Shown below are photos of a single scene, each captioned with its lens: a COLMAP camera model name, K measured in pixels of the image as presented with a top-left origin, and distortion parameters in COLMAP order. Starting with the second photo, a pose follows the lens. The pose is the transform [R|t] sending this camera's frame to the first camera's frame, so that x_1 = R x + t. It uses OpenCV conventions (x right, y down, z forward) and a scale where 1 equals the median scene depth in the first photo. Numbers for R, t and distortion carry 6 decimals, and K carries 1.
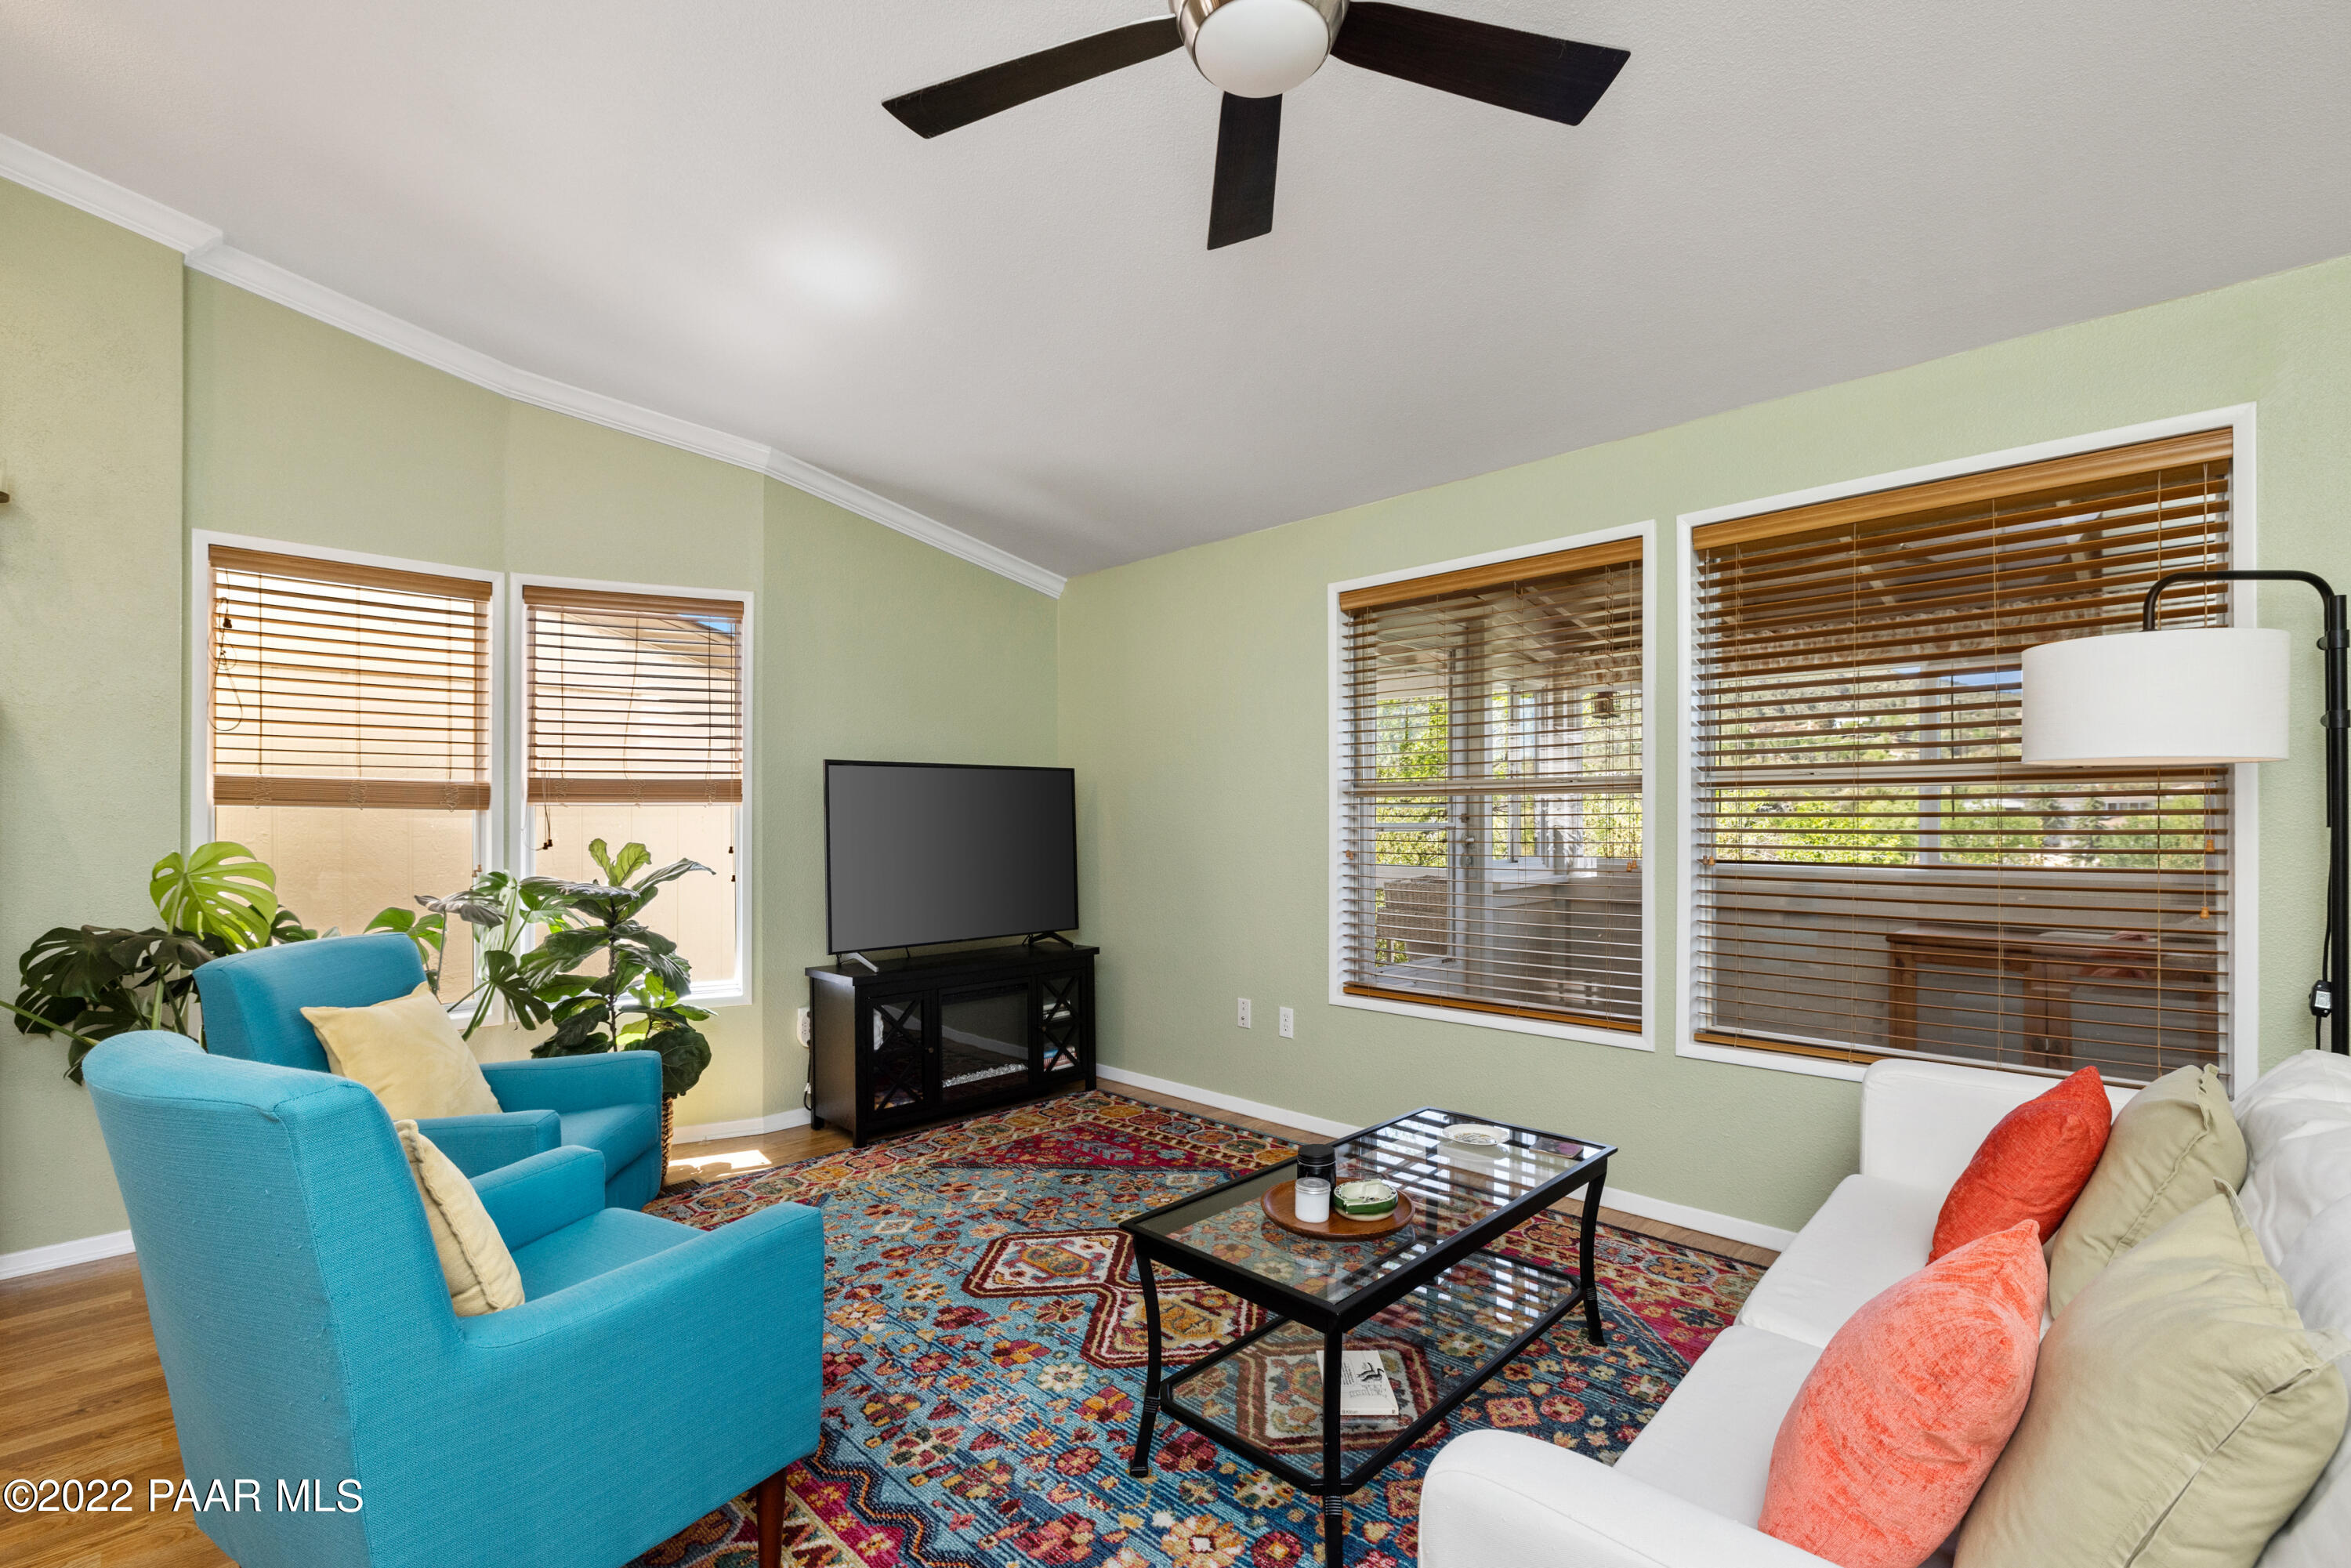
lens RADIAL K [[1049.0, 0, 1206.2], [0, 1049.0, 821.8], [0, 0, 1]] dist [-0.002827, -0.000608]
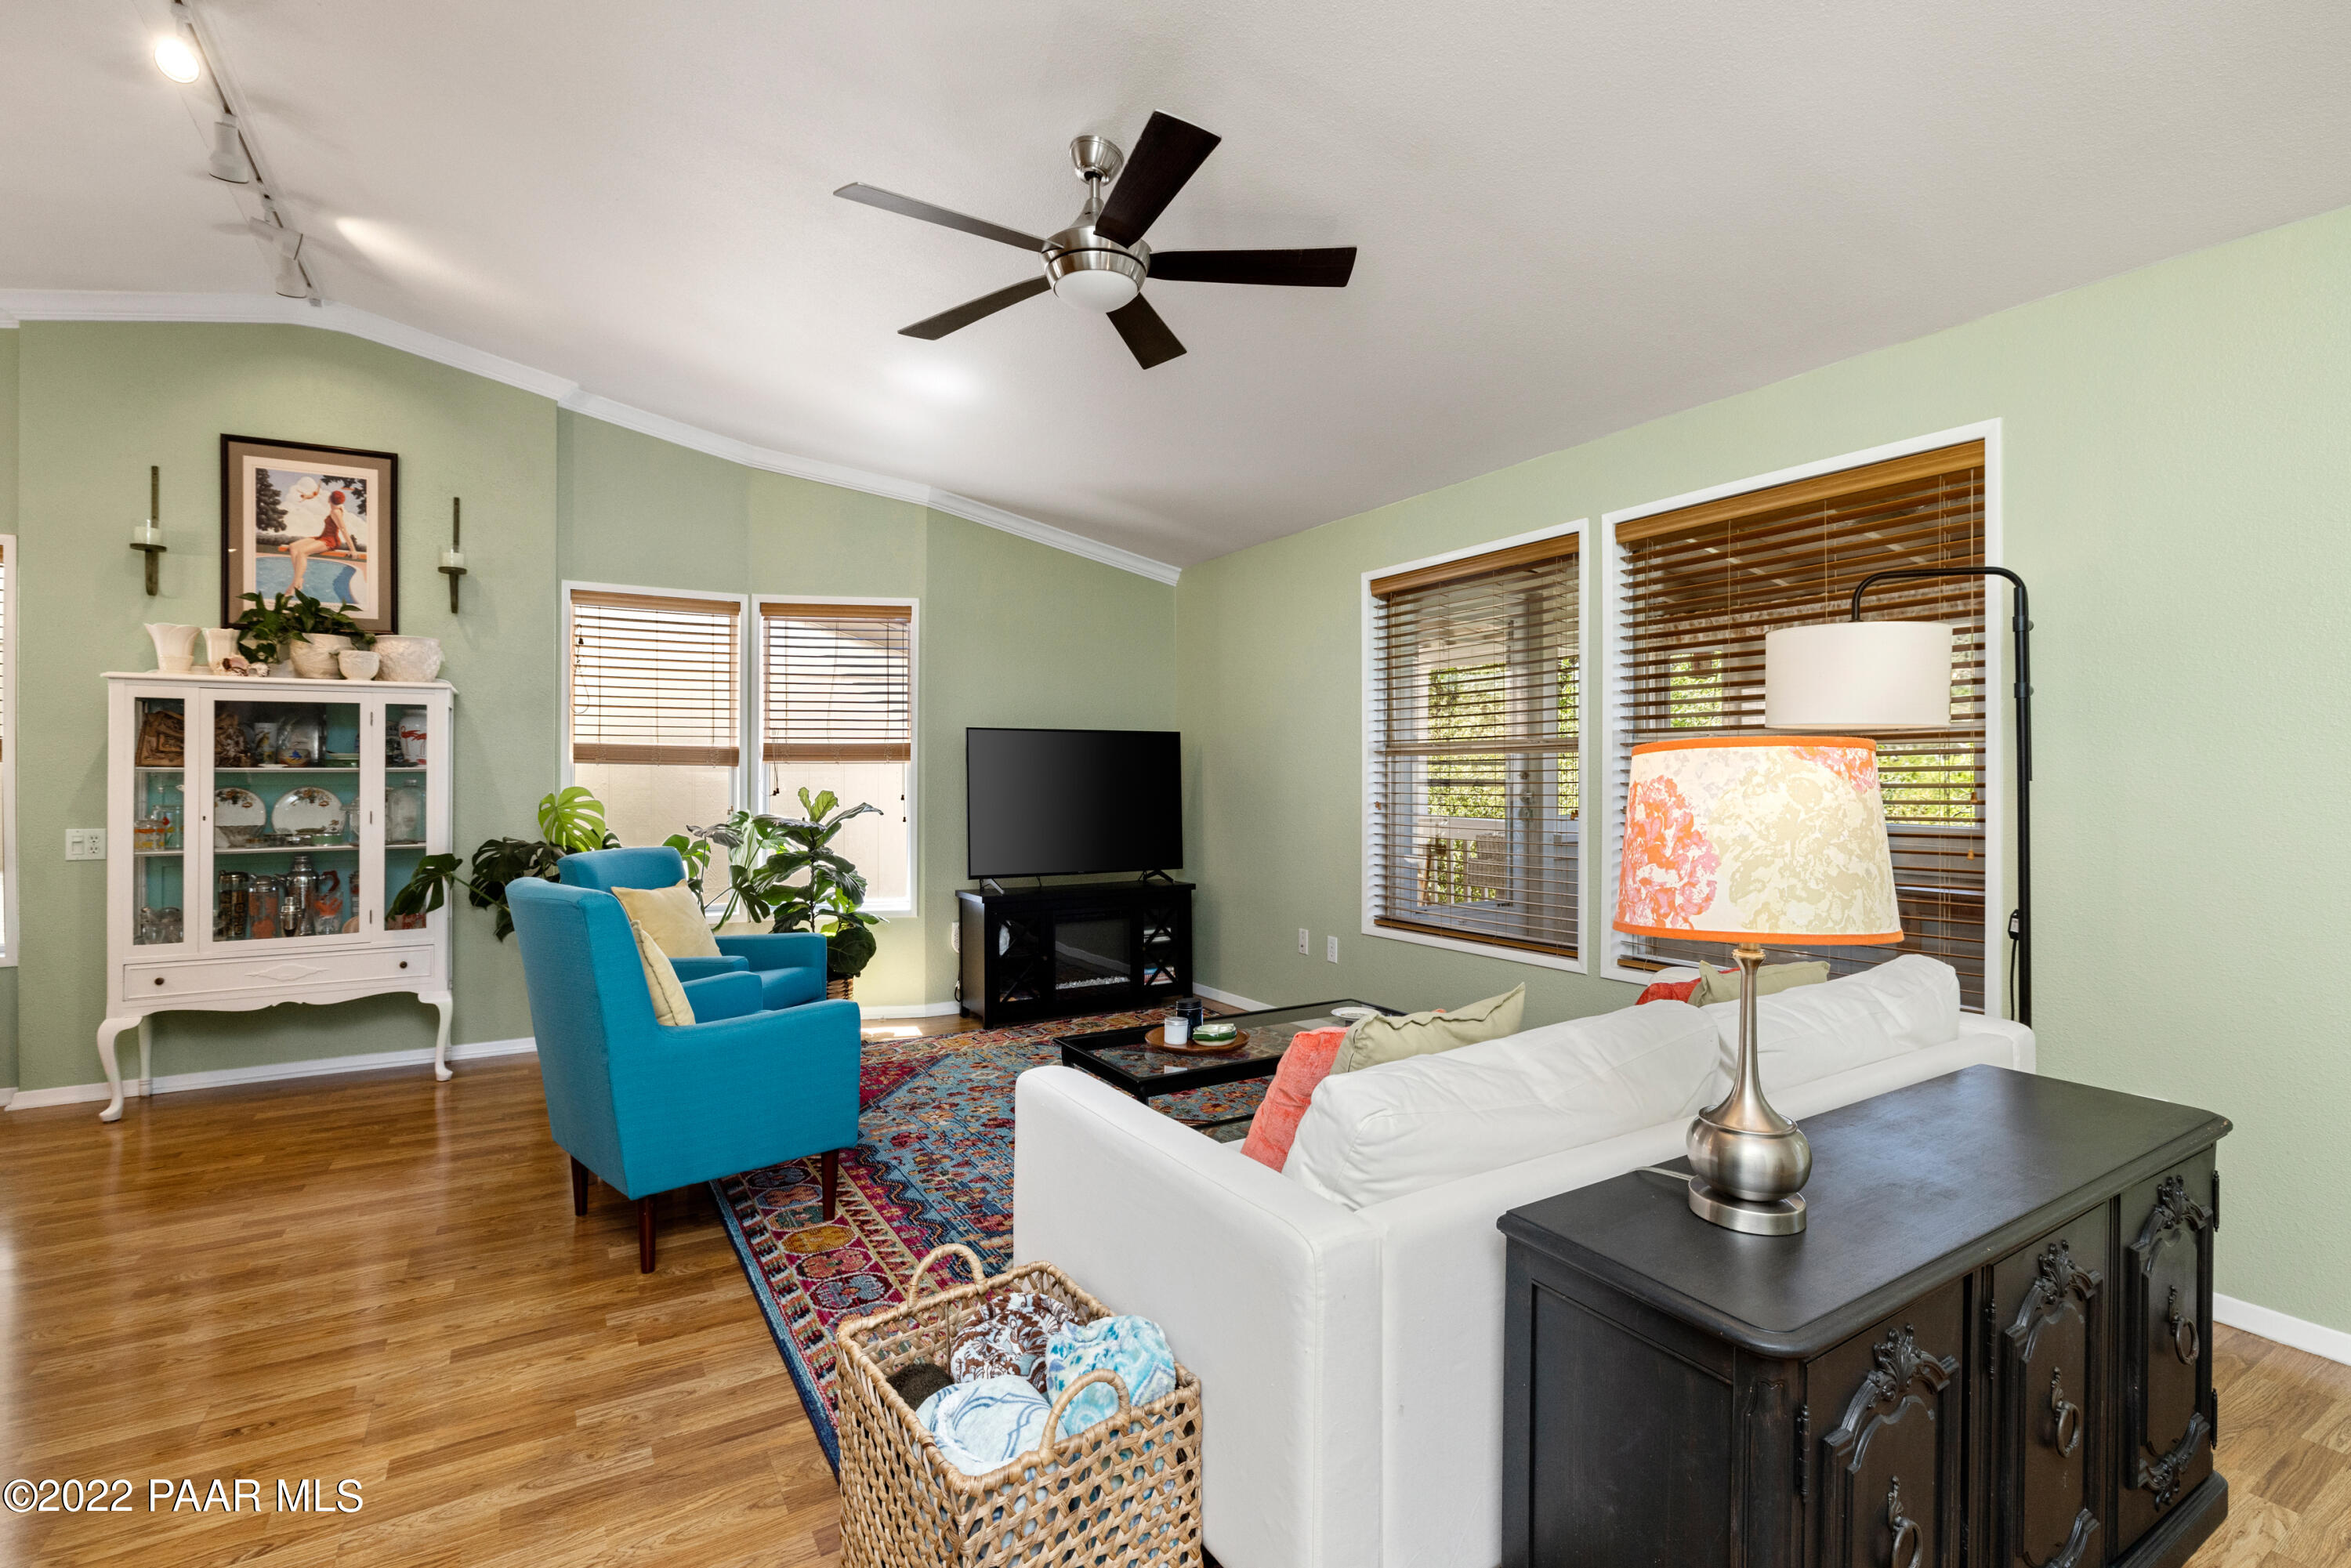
lens RADIAL K [[1089.0, 0, 1175.5], [0, 1089.0, 784.0], [0, 0, 1]] dist [-0.012445, 0.000225]
pose [[0.965443, 0.004728, -0.260573, 0.261800], [-0.003918, 0.999986, 0.003628, 0.004486], [0.260586, -0.002482, 0.965447, -0.249696]]
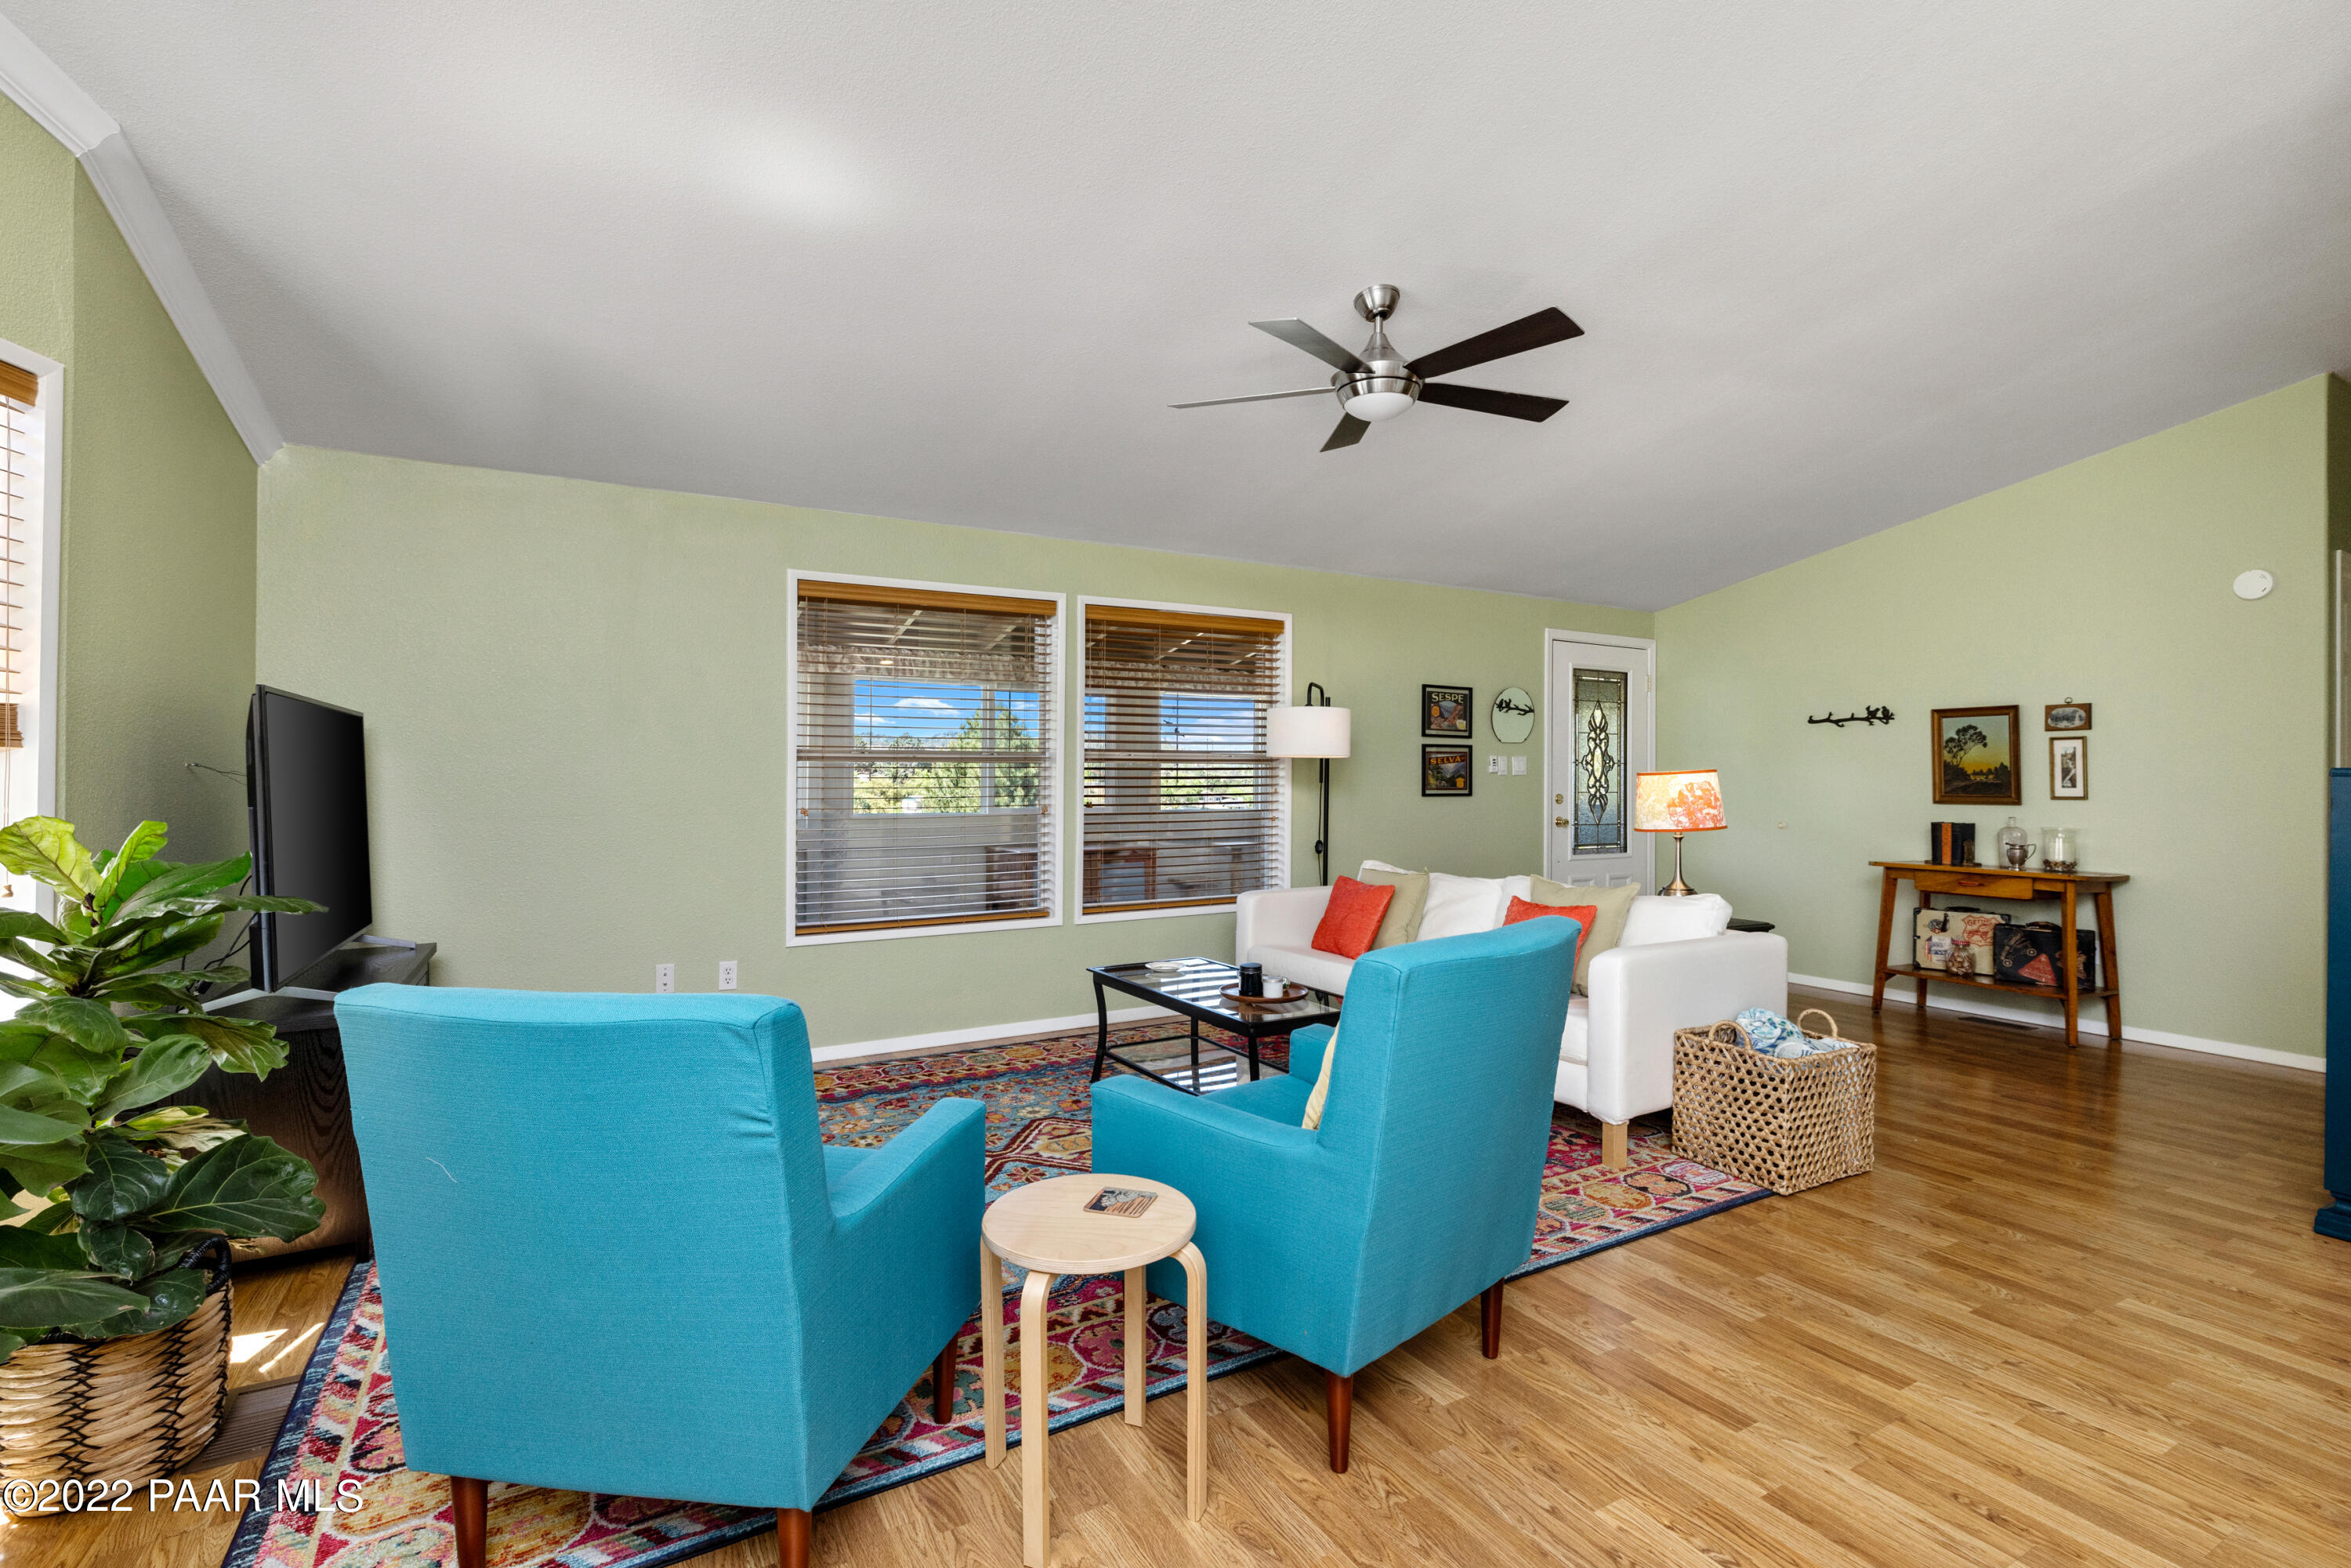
lens RADIAL K [[980.4, 0, 1146.3], [0, 980.4, 774.9], [0, 0, 1]] dist [-0.000362, 0.000030]
pose [[0.333119, 0.006719, 0.942861, -0.832703], [0.005989, 0.999939, -0.009242, 0.004351], [-0.942866, 0.008726, 0.333059, 0.335598]]
